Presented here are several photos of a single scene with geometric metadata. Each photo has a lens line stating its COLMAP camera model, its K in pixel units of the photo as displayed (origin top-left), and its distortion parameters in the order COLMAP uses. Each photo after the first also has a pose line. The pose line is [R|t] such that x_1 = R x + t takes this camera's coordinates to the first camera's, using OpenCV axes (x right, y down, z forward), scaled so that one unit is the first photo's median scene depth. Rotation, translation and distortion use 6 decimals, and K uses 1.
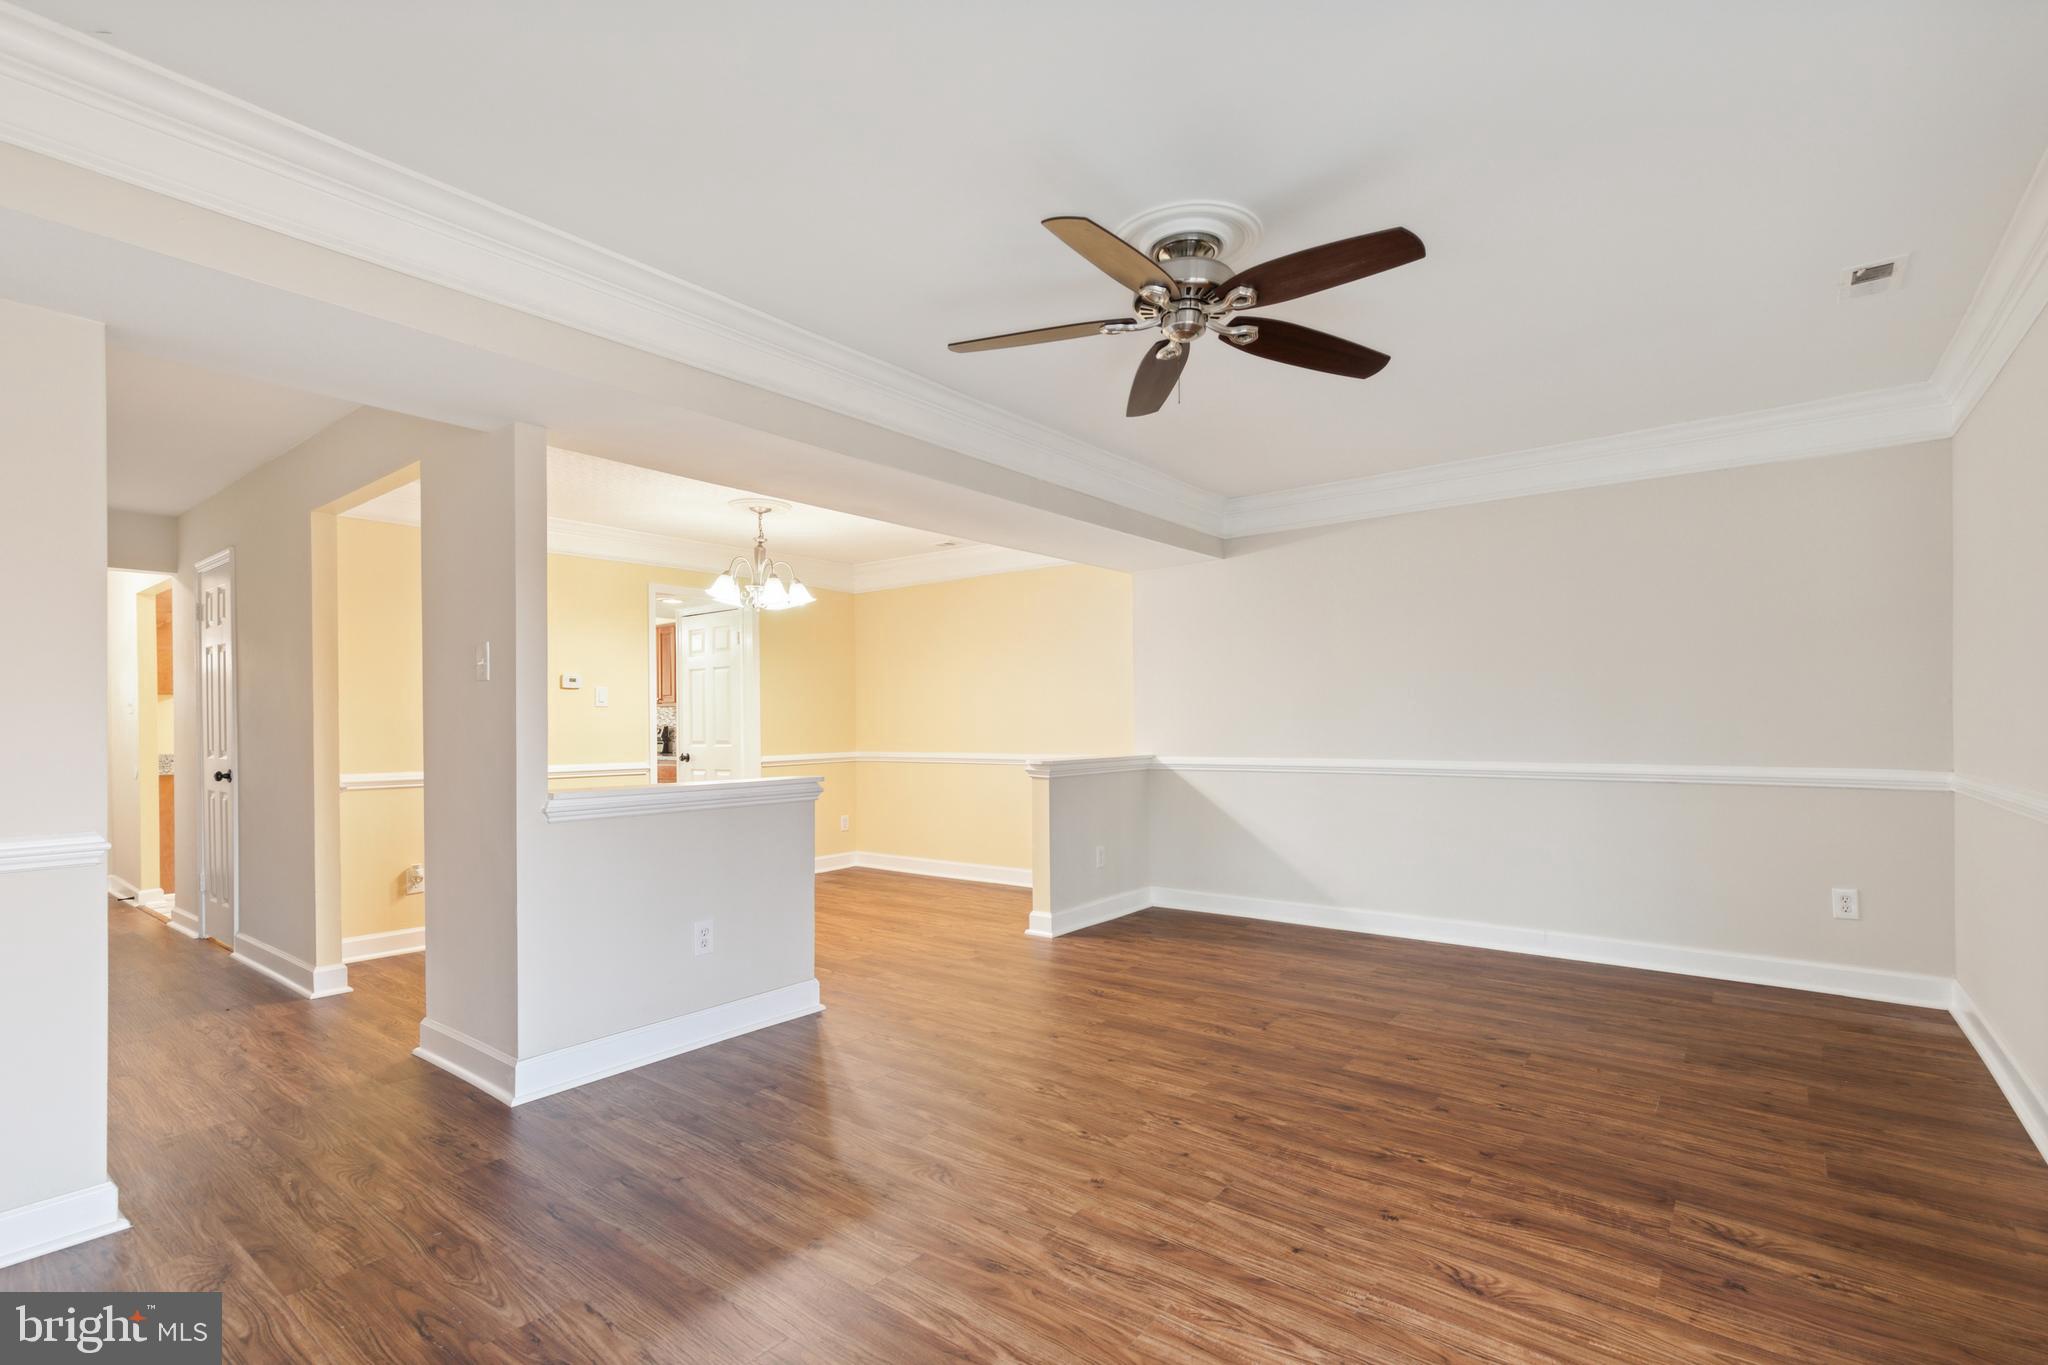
lens RADIAL K [[949.6, 0, 1012.5], [0, 949.6, 712.7], [0, 0, 1]] dist [0.011695, -0.003579]
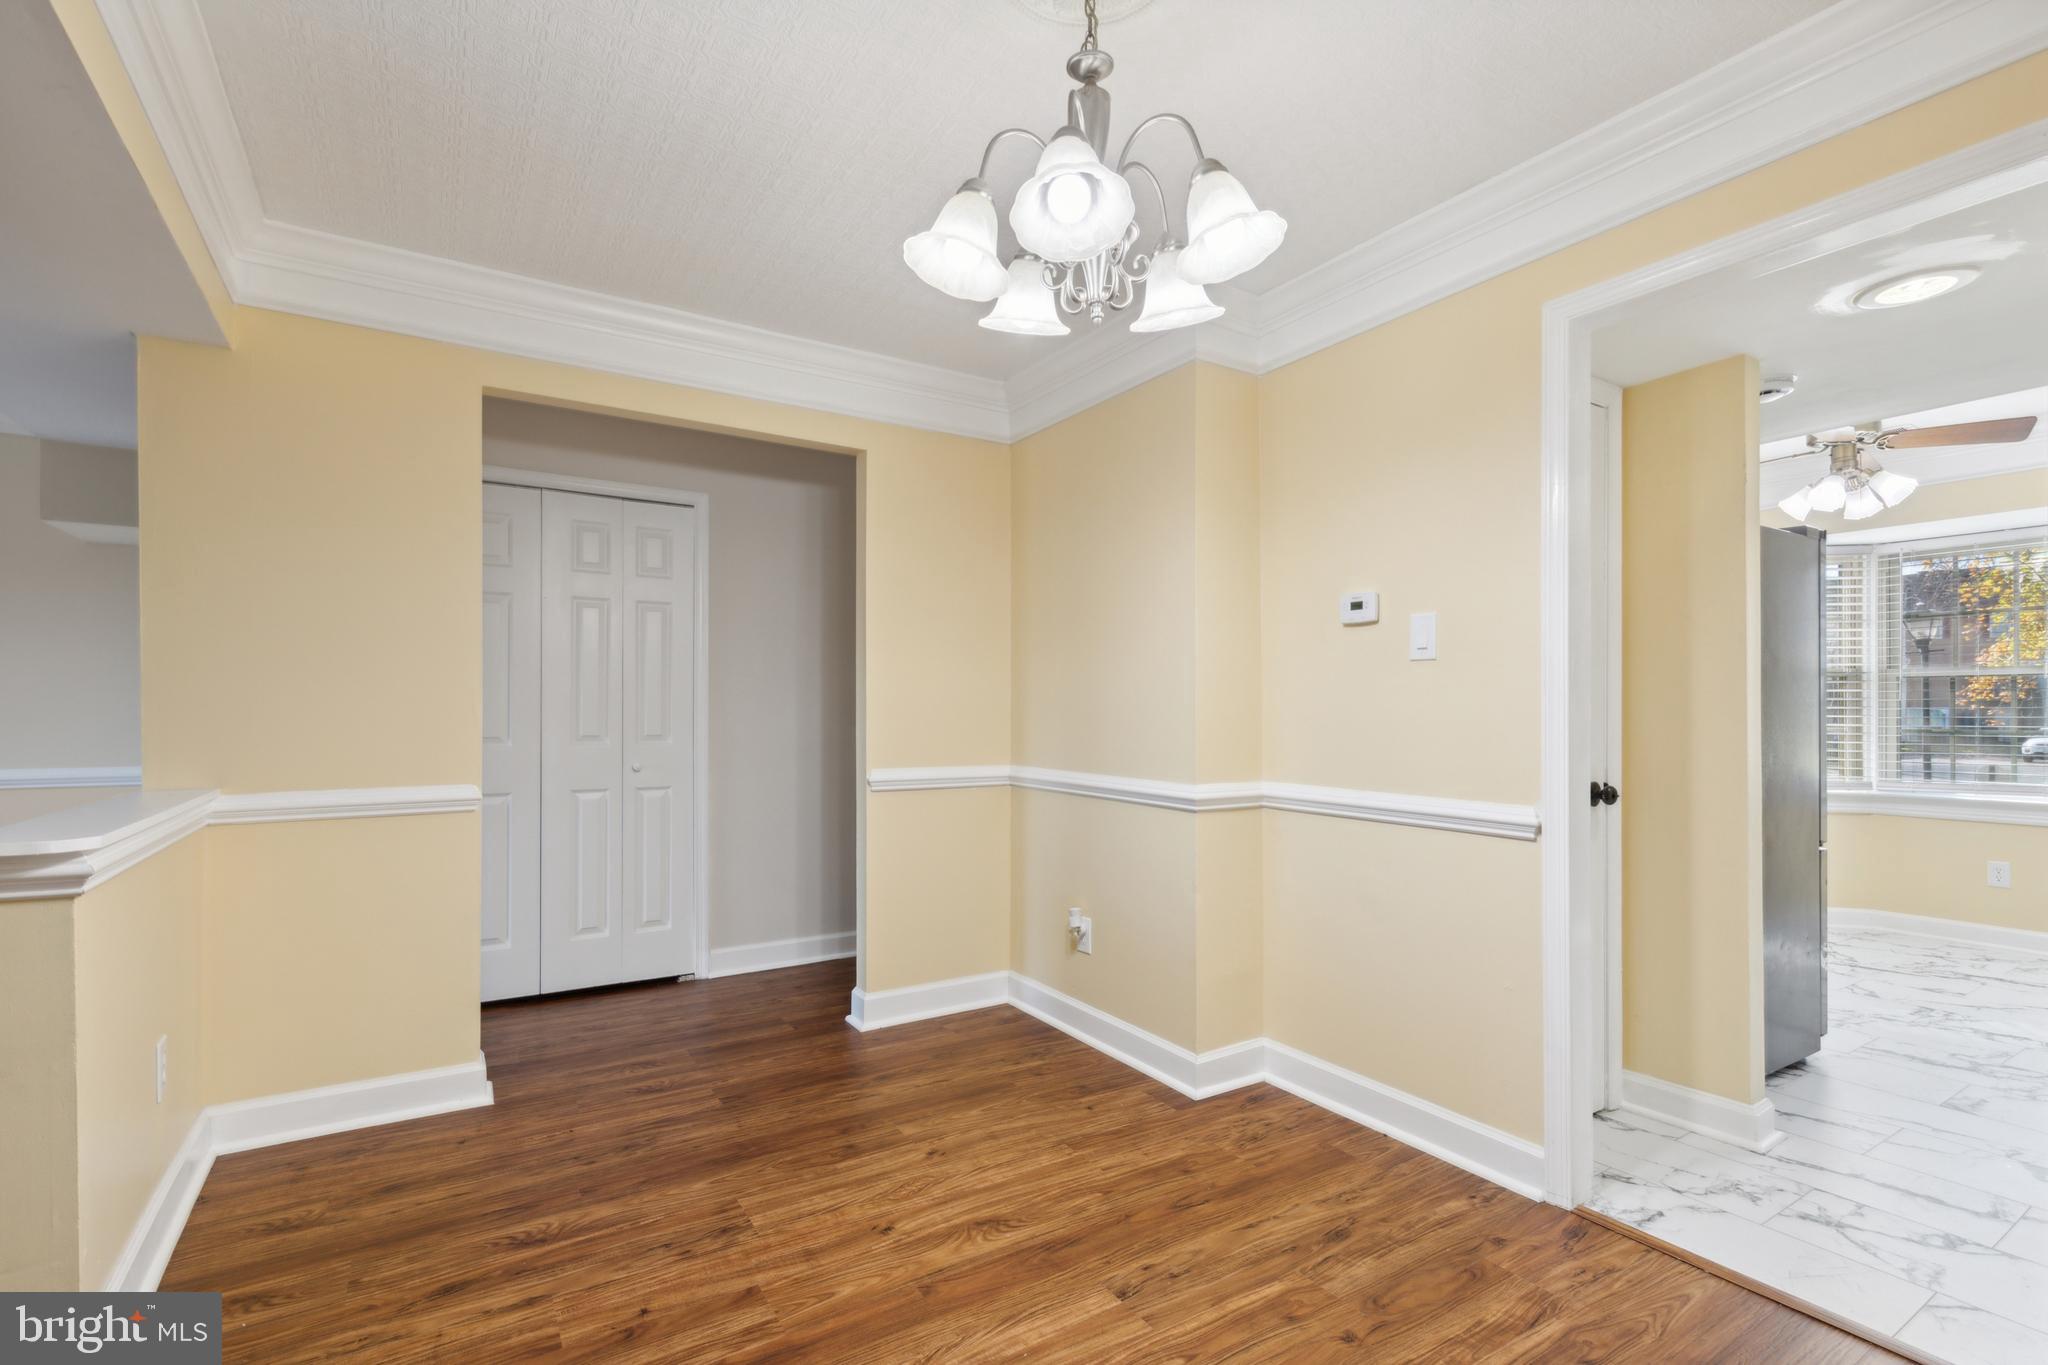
lens RADIAL K [[949.6, 0, 1032.9], [0, 949.6, 702.5], [0, 0, 1]] dist [0.011695, -0.003579]
pose [[-0.309933, 0.001162, -0.950758, 0.041297], [0.014594, 0.999887, -0.003536, 0.022607], [0.950646, -0.014972, -0.309915, 1.974459]]
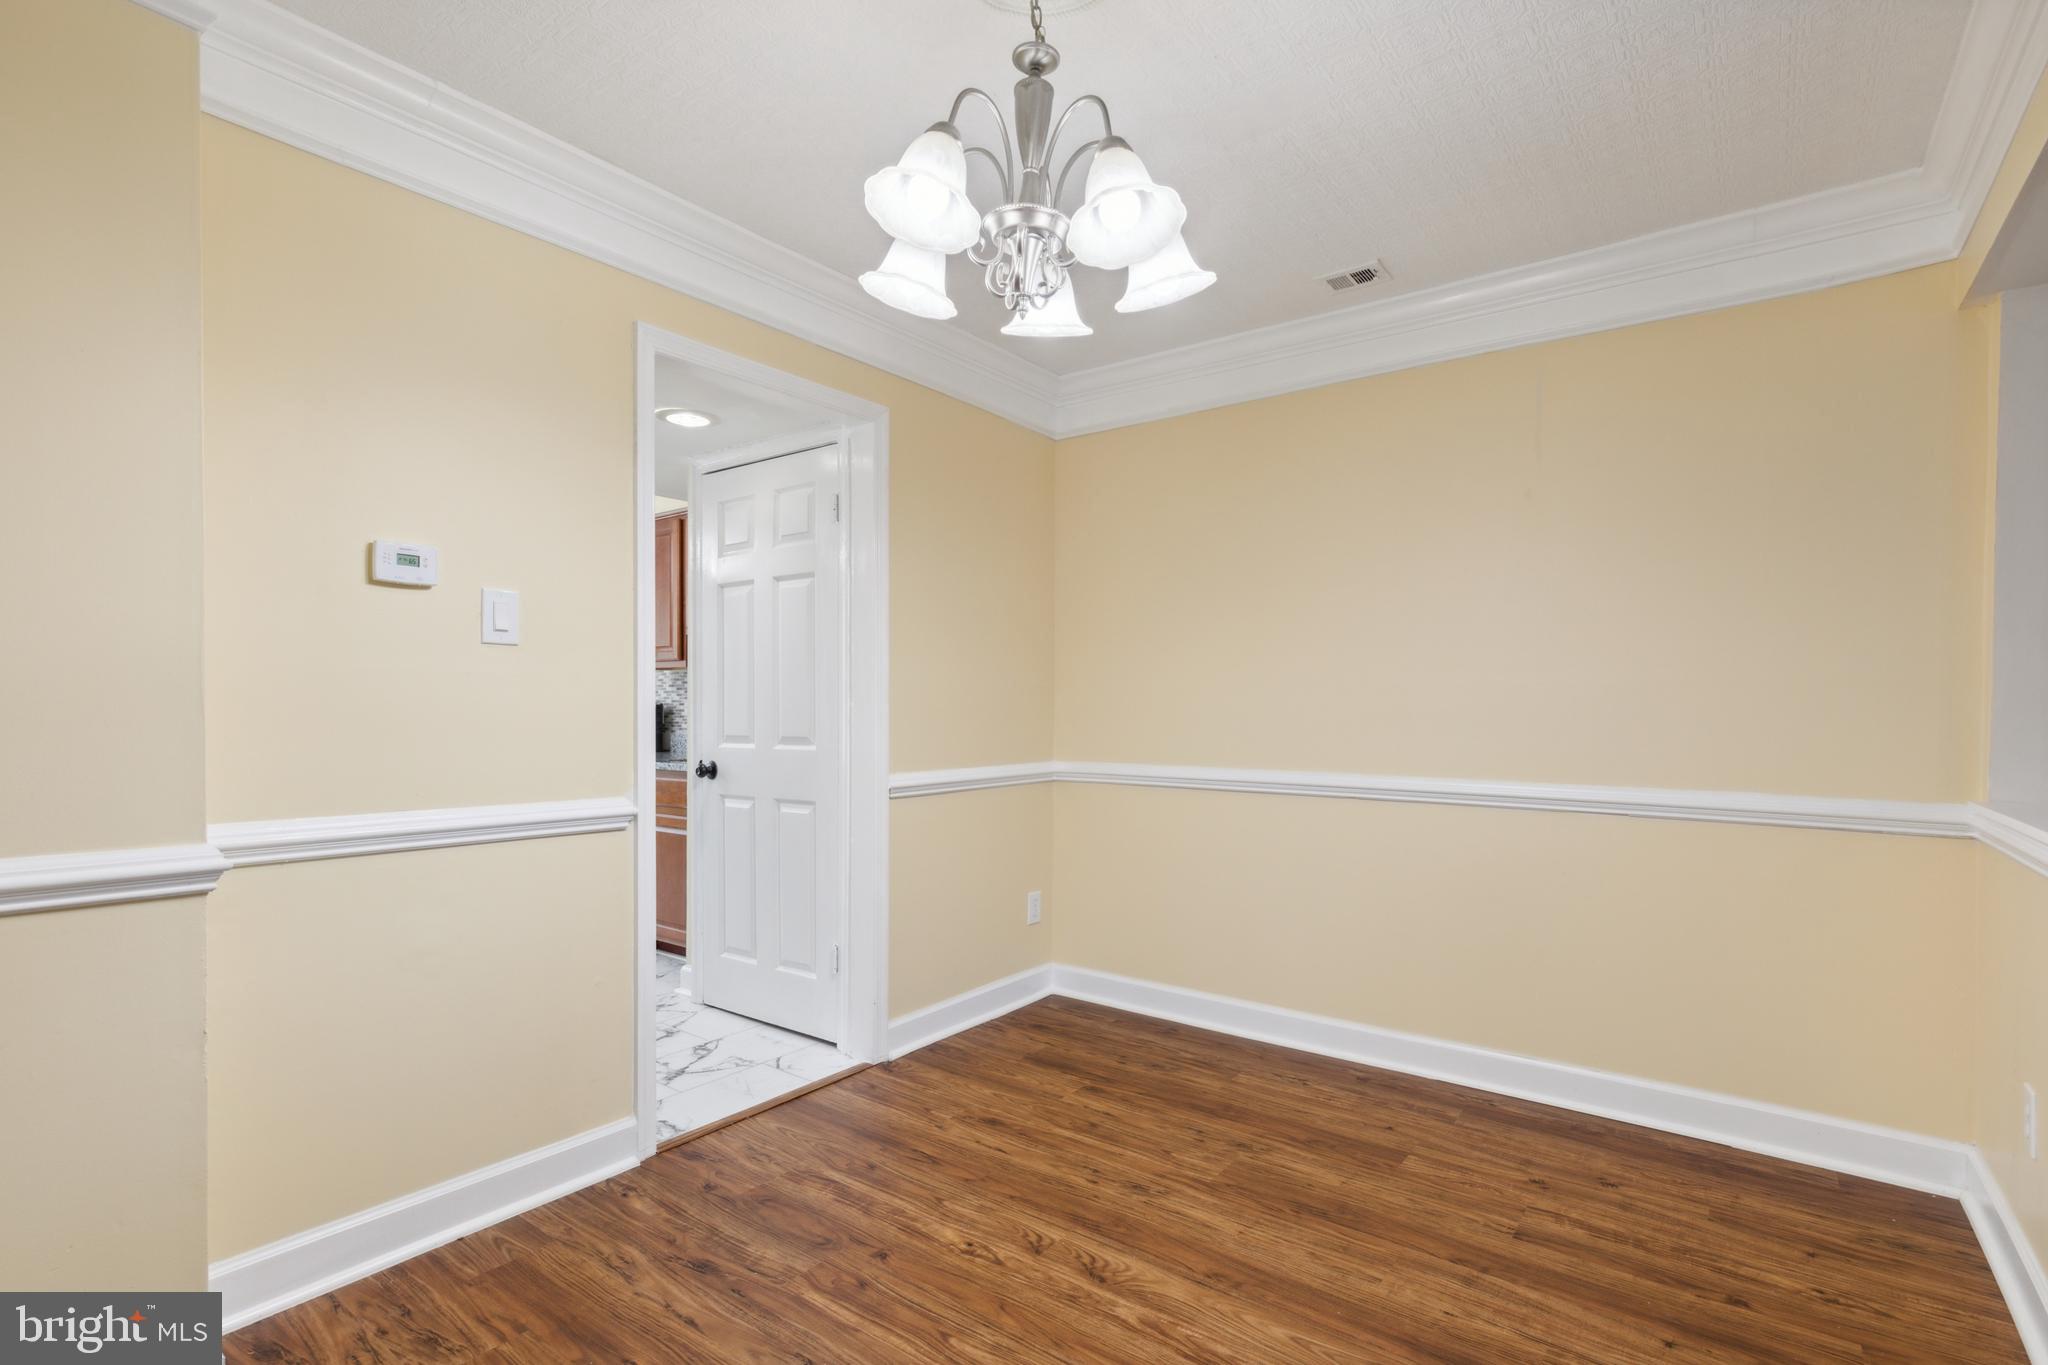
lens RADIAL K [[949.6, 0, 1015.8], [0, 949.6, 732.1], [0, 0, 1]] dist [0.011695, -0.003579]
pose [[0.999292, 0.012729, 0.035403, -0.516607], [-0.013654, 0.999569, 0.026006, 0.028860], [-0.035057, -0.026471, 0.999035, 1.303509]]
